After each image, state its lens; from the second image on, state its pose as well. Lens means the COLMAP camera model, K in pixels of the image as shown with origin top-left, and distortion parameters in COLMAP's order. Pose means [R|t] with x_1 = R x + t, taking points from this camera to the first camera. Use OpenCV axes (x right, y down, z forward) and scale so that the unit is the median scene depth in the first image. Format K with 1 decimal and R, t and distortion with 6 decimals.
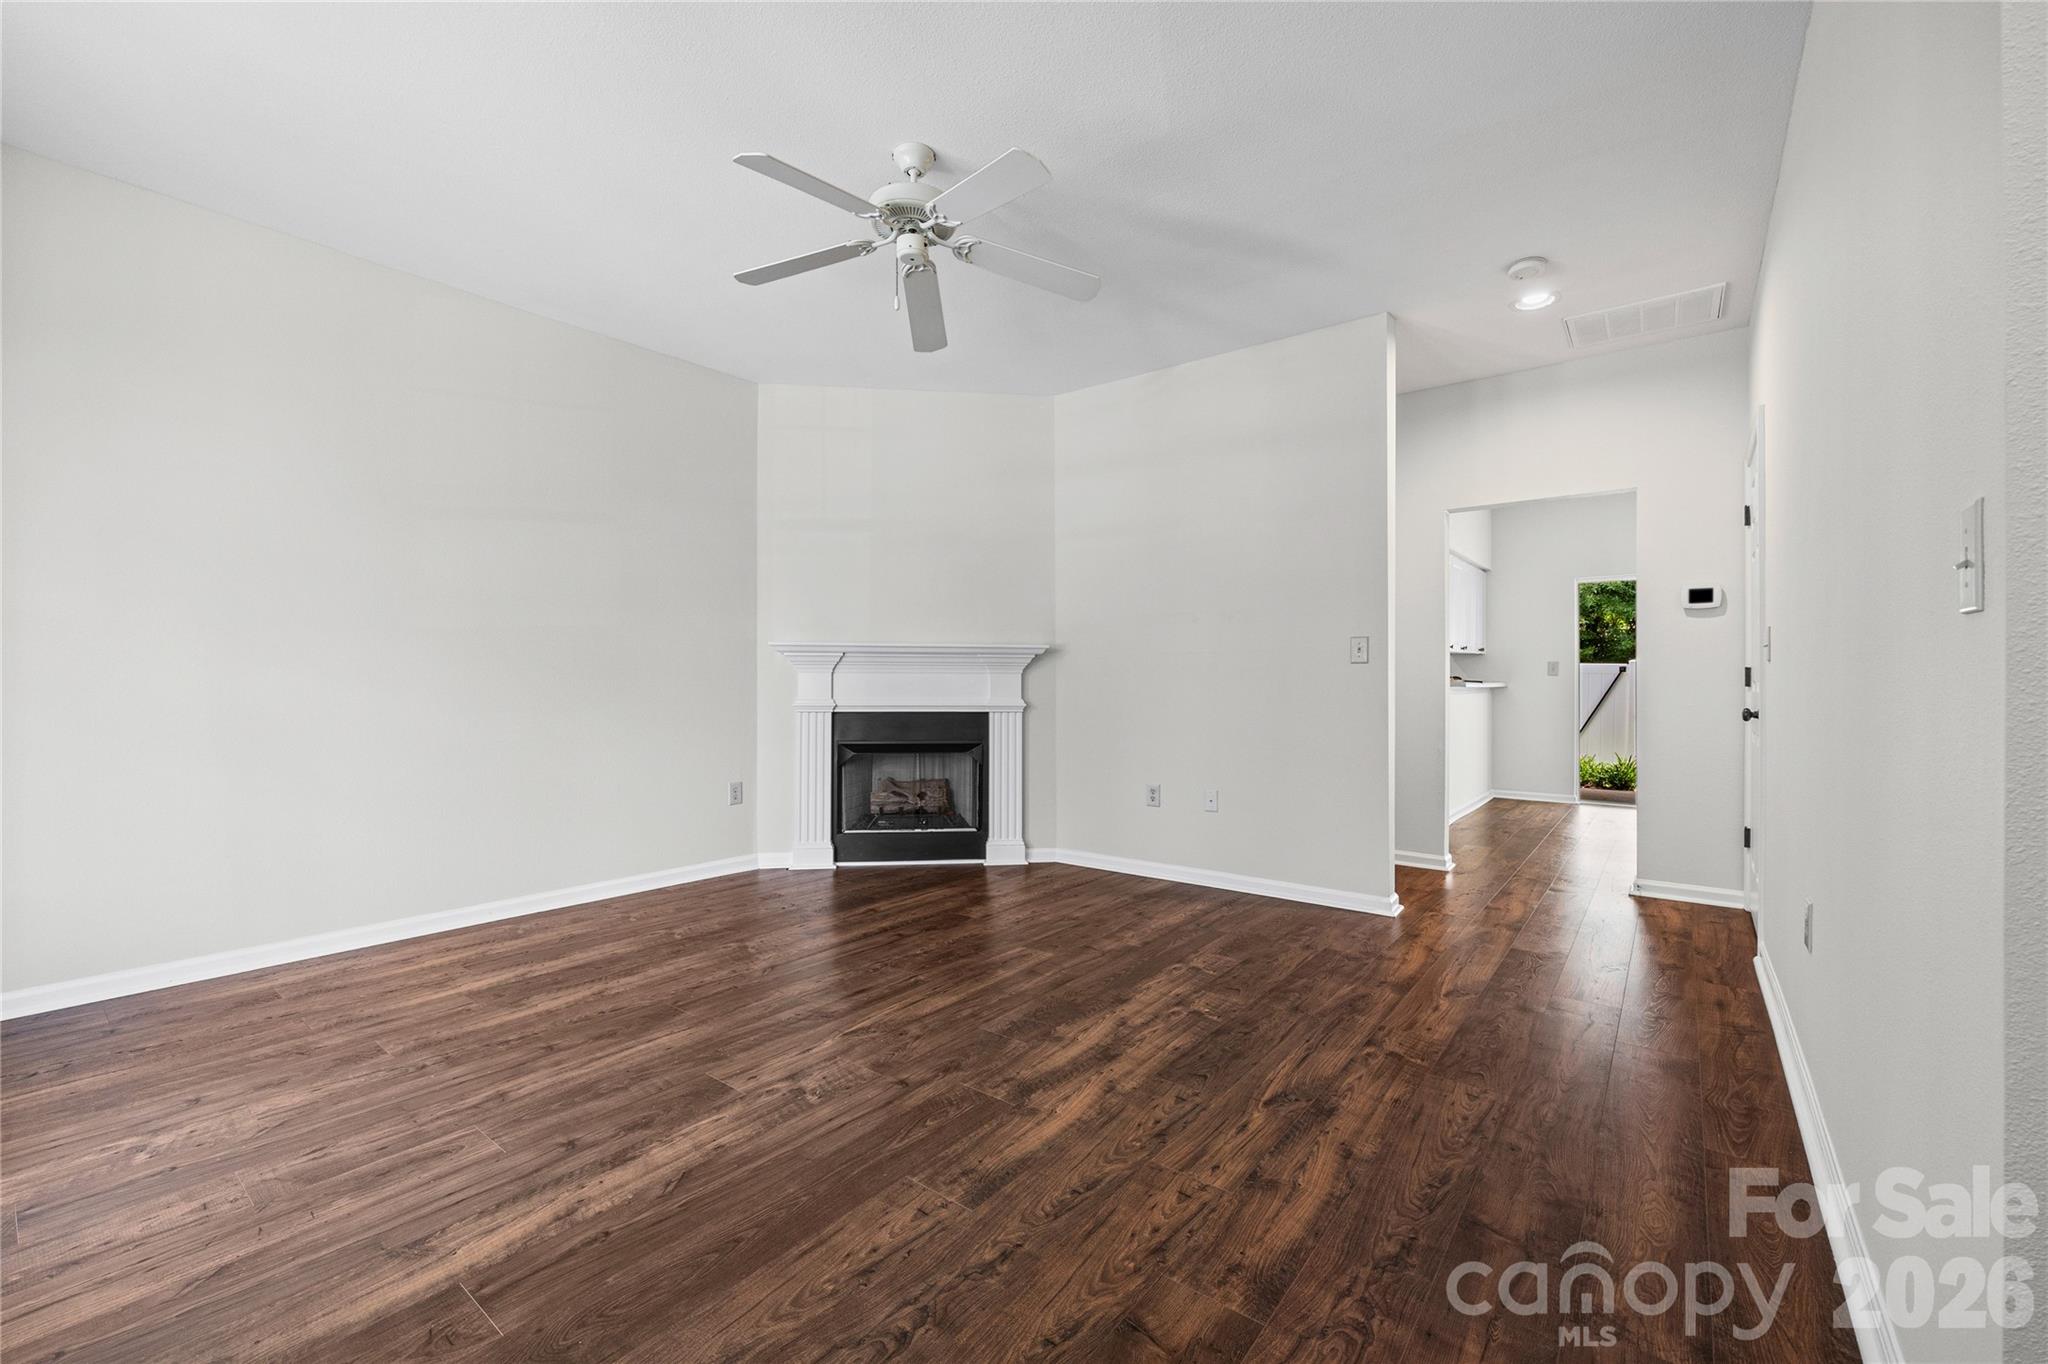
lens RADIAL K [[835.9, 0, 1015.4], [0, 835.9, 682.5], [0, 0, 1]] dist [-0.002628, -0.000270]
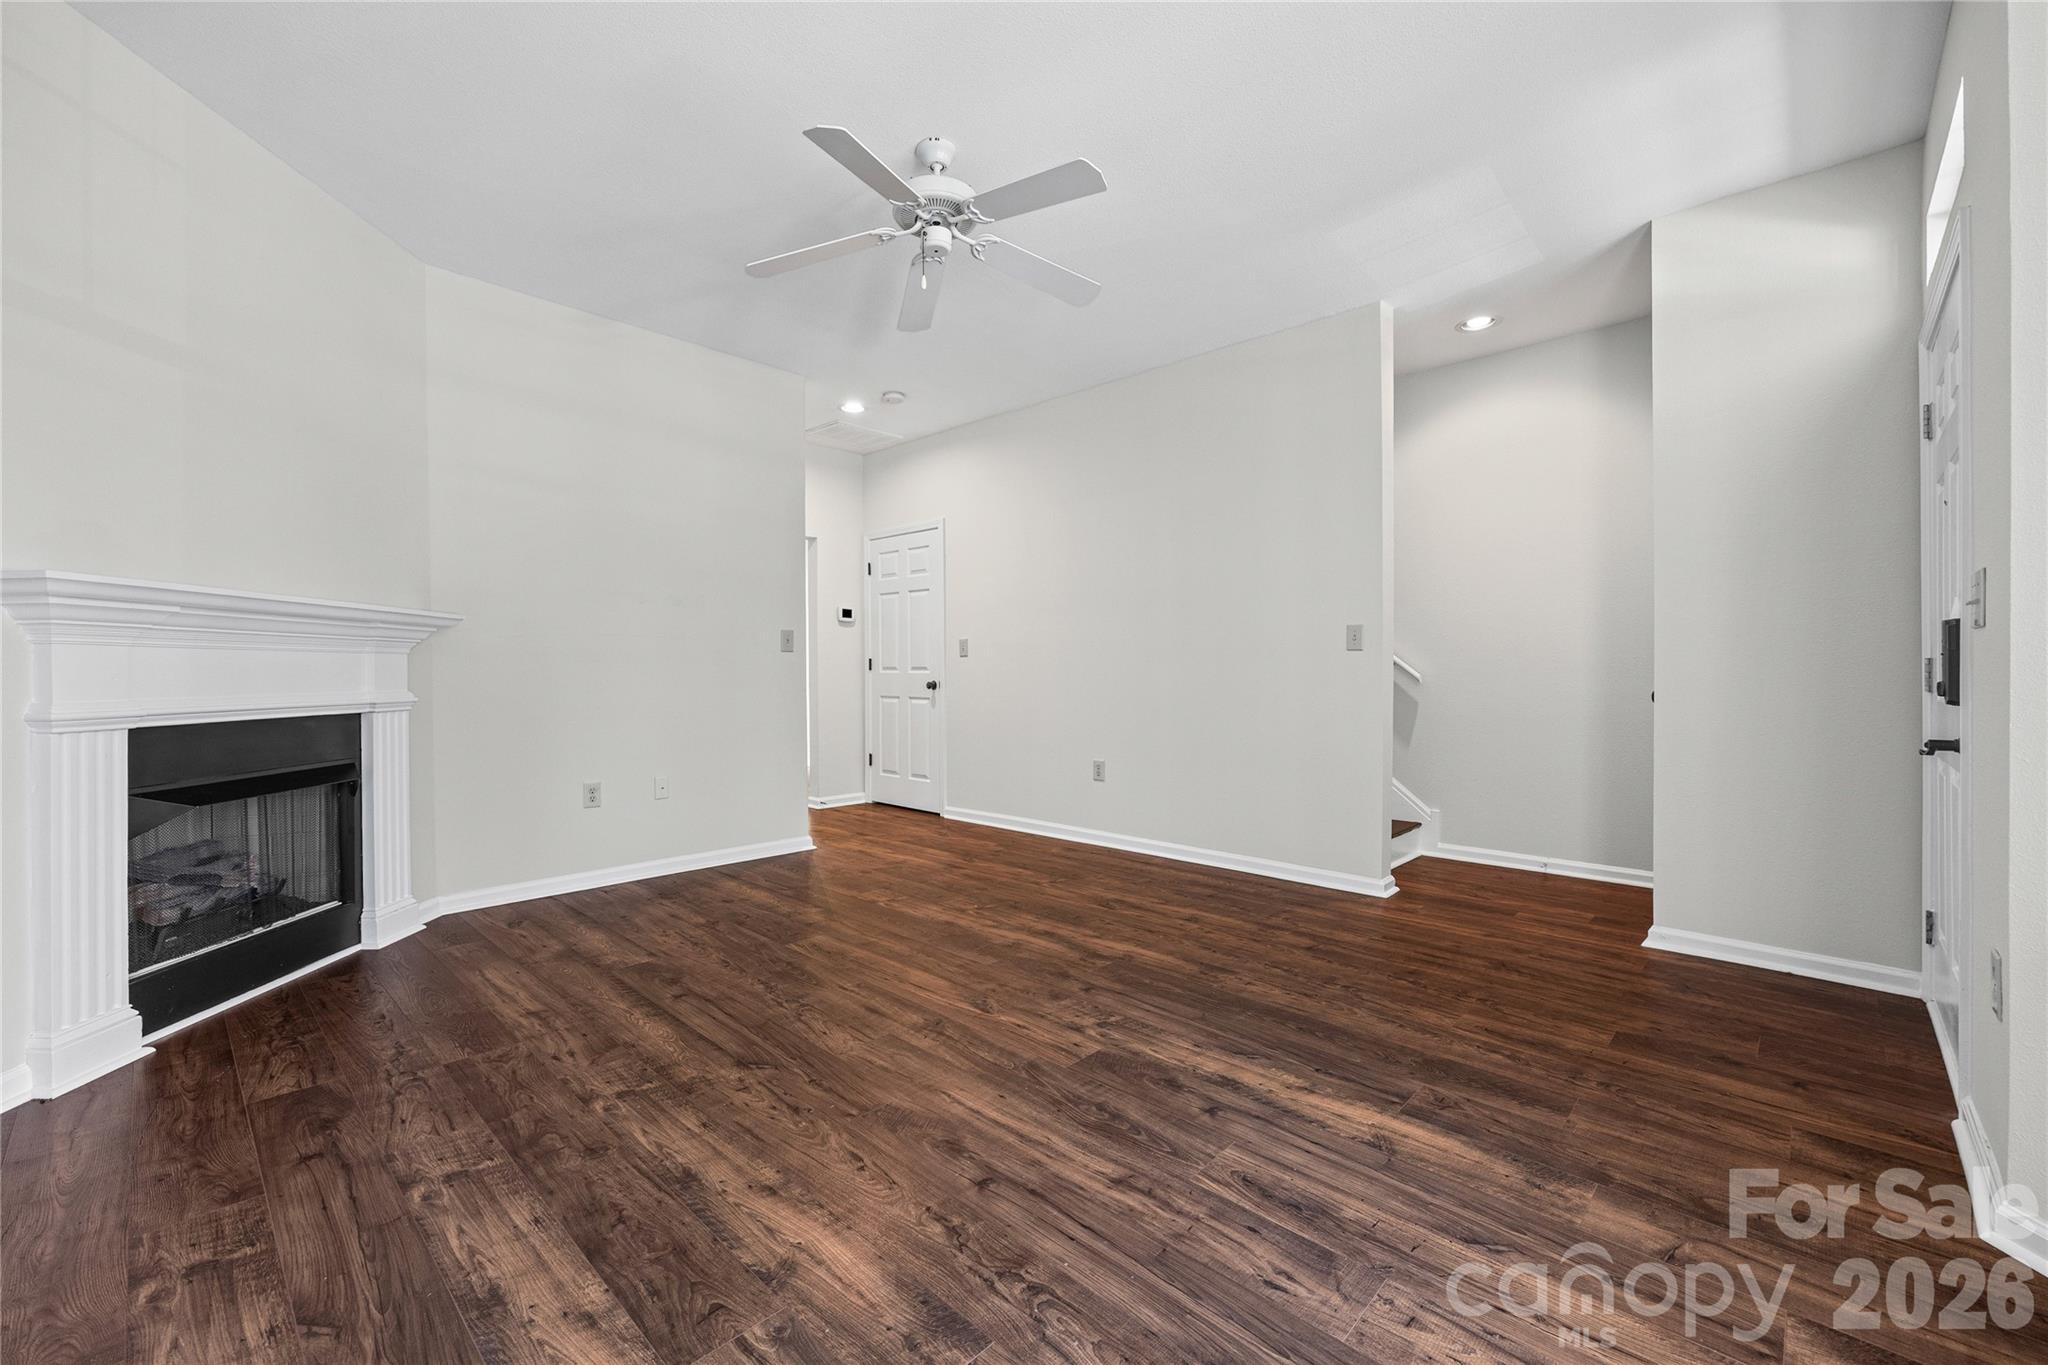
lens RADIAL K [[833.3, 0, 1003.9], [0, 833.3, 674.5], [0, 0, 1]] dist [-0.003588, -0.000179]
pose [[0.099960, -0.007507, 0.994963, -1.147676], [-0.001060, 0.999970, 0.007651, 0.001588], [-0.994991, -0.001820, 0.099949, 0.834476]]
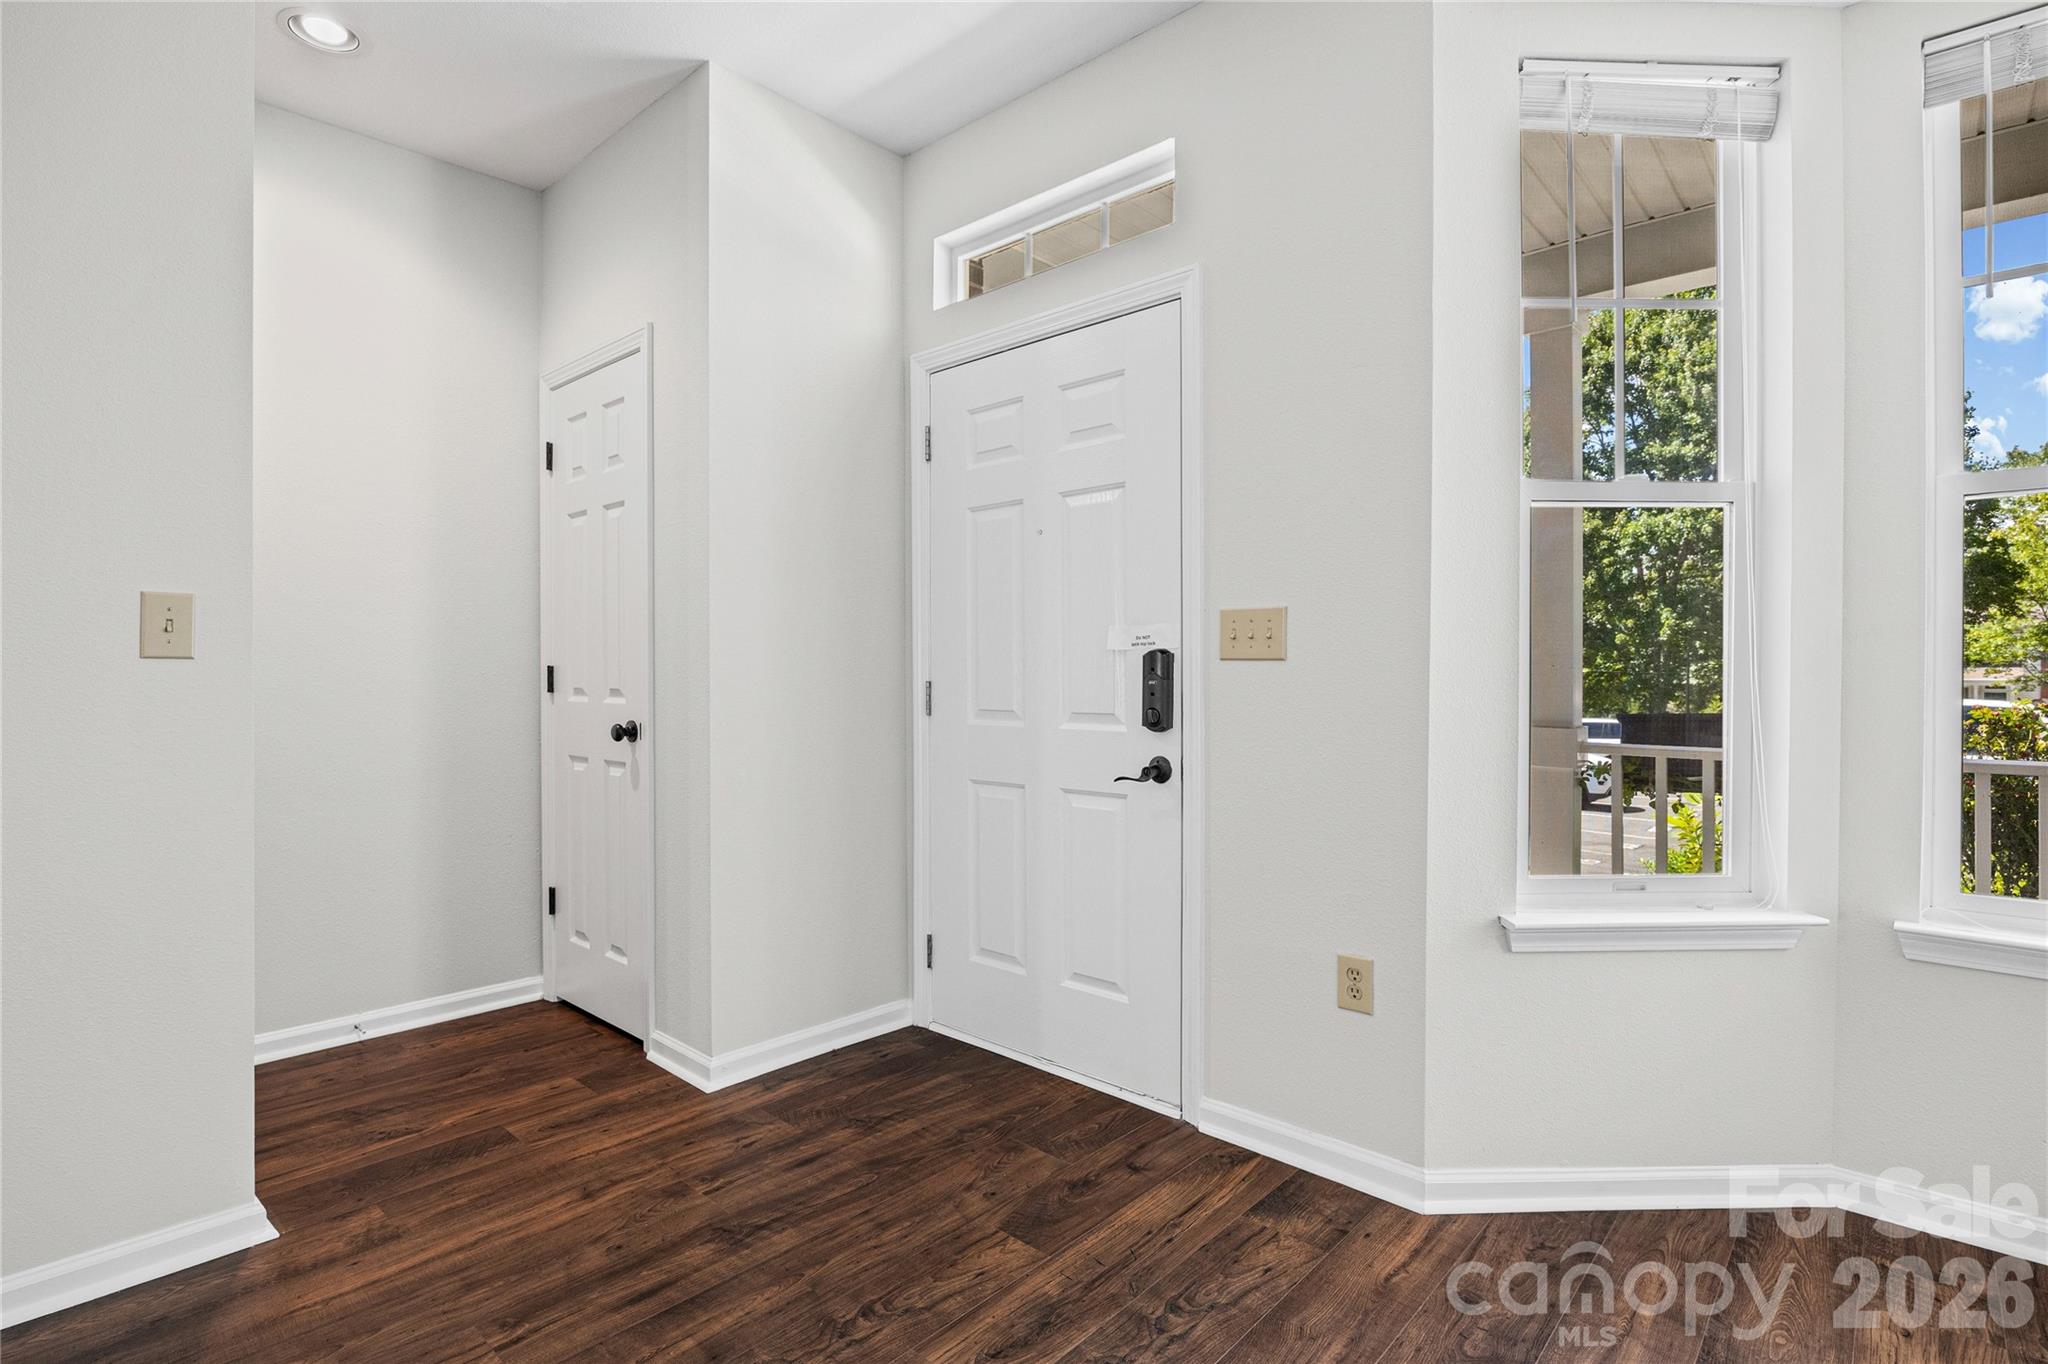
lens RADIAL K [[991.6, 0, 998.0], [0, 991.6, 681.8], [0, 0, 1]] dist [-0.017512, 0.000344]
pose [[-0.996801, -0.002970, 0.079868, -0.231755], [-0.002116, 0.999940, 0.010767, -0.022171], [-0.079895, 0.010564, -0.996747, 0.996032]]
